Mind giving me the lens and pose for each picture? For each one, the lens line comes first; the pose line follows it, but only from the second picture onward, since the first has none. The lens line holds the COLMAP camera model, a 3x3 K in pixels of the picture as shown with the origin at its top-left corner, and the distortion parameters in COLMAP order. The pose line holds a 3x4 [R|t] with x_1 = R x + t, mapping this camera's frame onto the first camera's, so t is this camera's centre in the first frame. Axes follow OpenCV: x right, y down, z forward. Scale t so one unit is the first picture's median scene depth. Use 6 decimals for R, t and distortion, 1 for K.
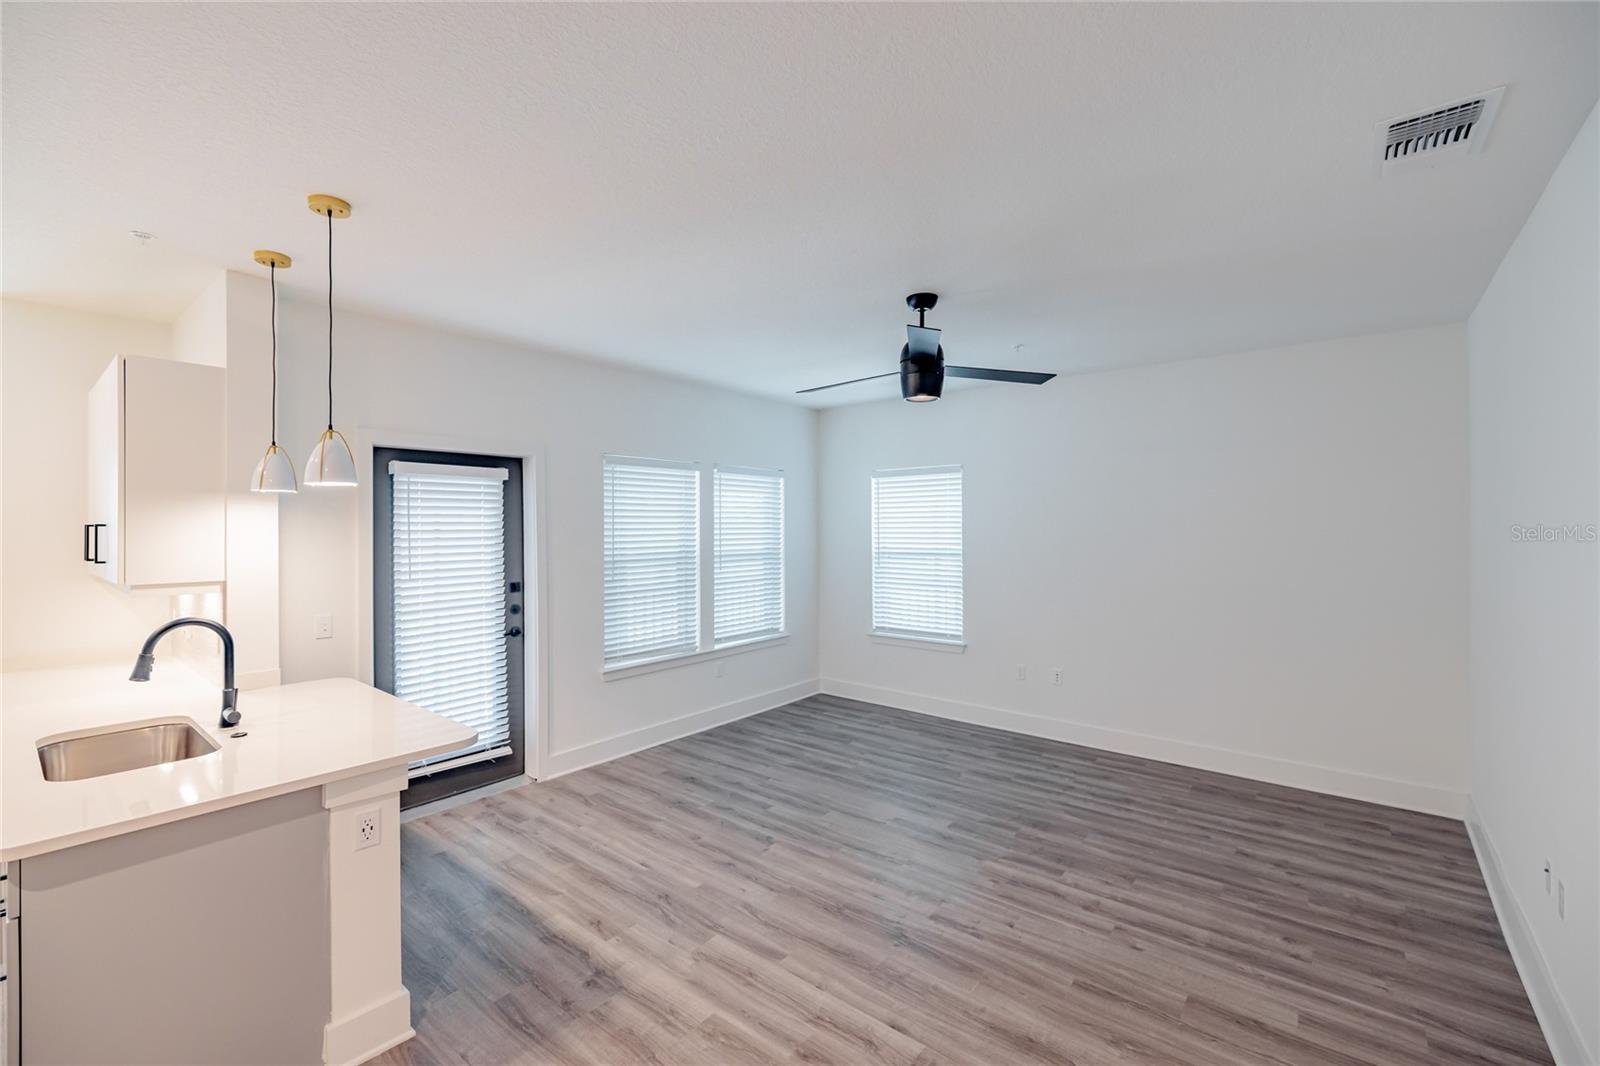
lens RADIAL K [[667.5, 0, 797.0], [0, 667.5, 526.5], [0, 0, 1]] dist [0.001031, 0.000051]
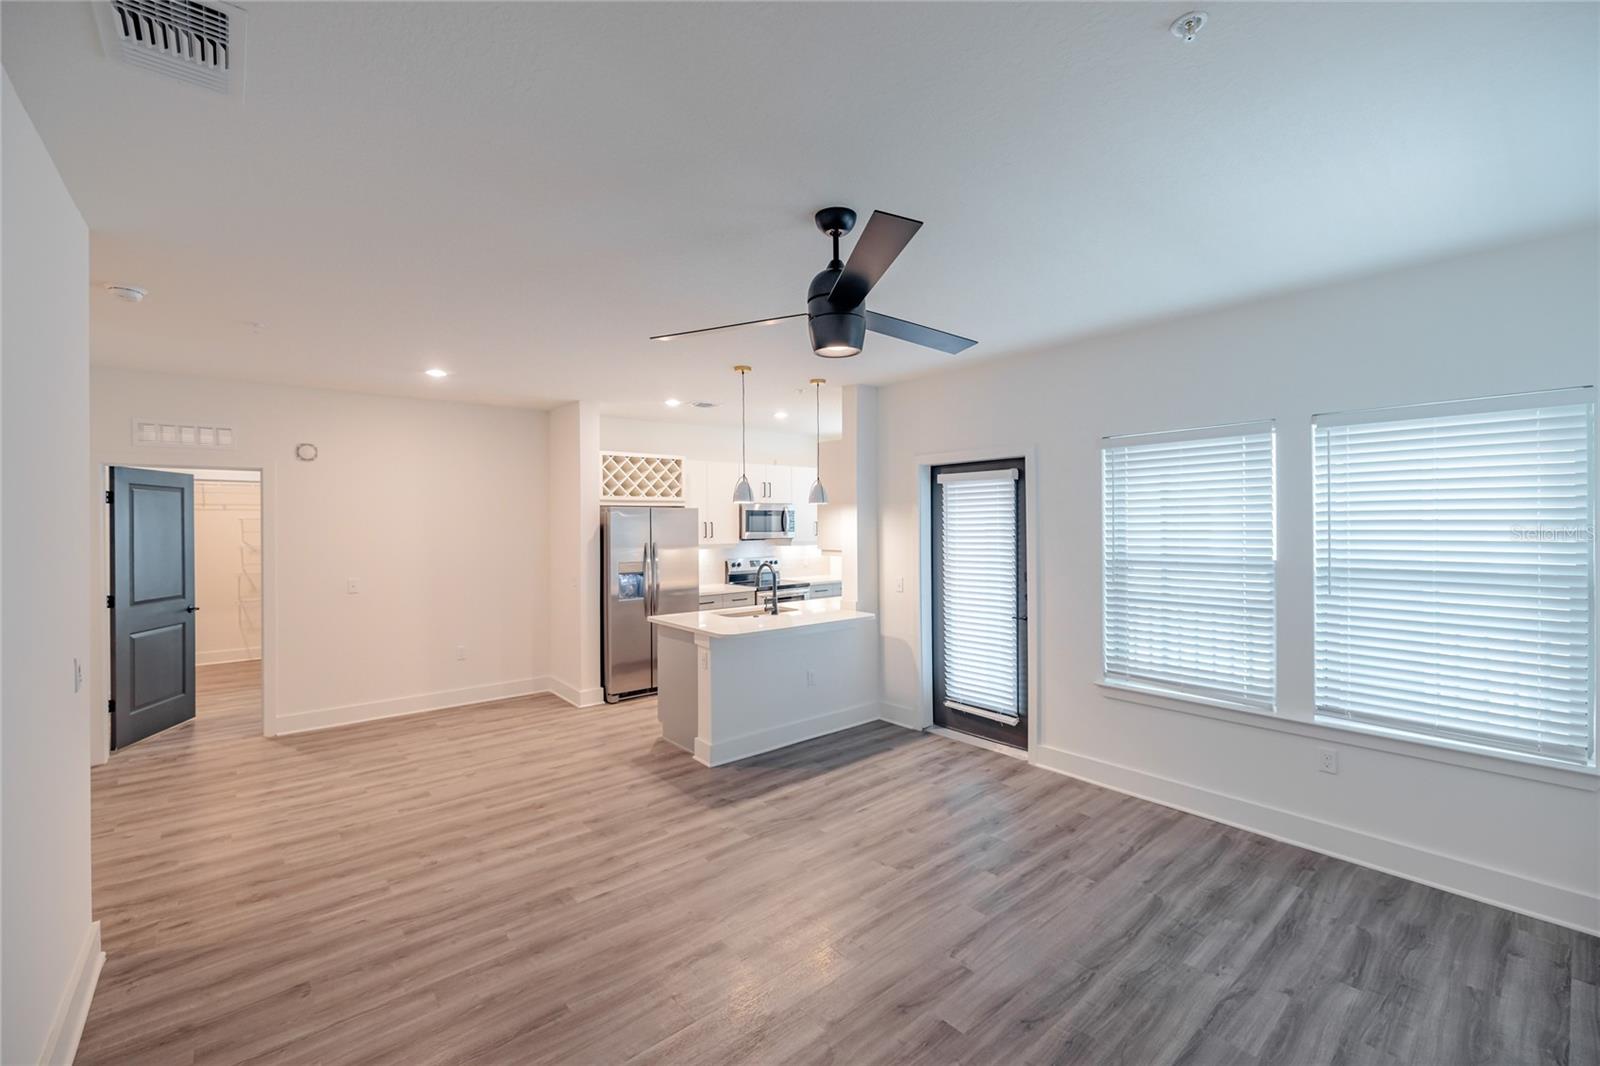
lens RADIAL K [[667.5, 0, 797.0], [0, 667.5, 526.5], [0, 0, 1]] dist [0.001031, 0.000051]
pose [[-0.187340, 0.007468, -0.982267, 0.727197], [0.005793, 0.999962, 0.006497, 0.000177], [0.982278, -0.004473, -0.187376, 0.855394]]
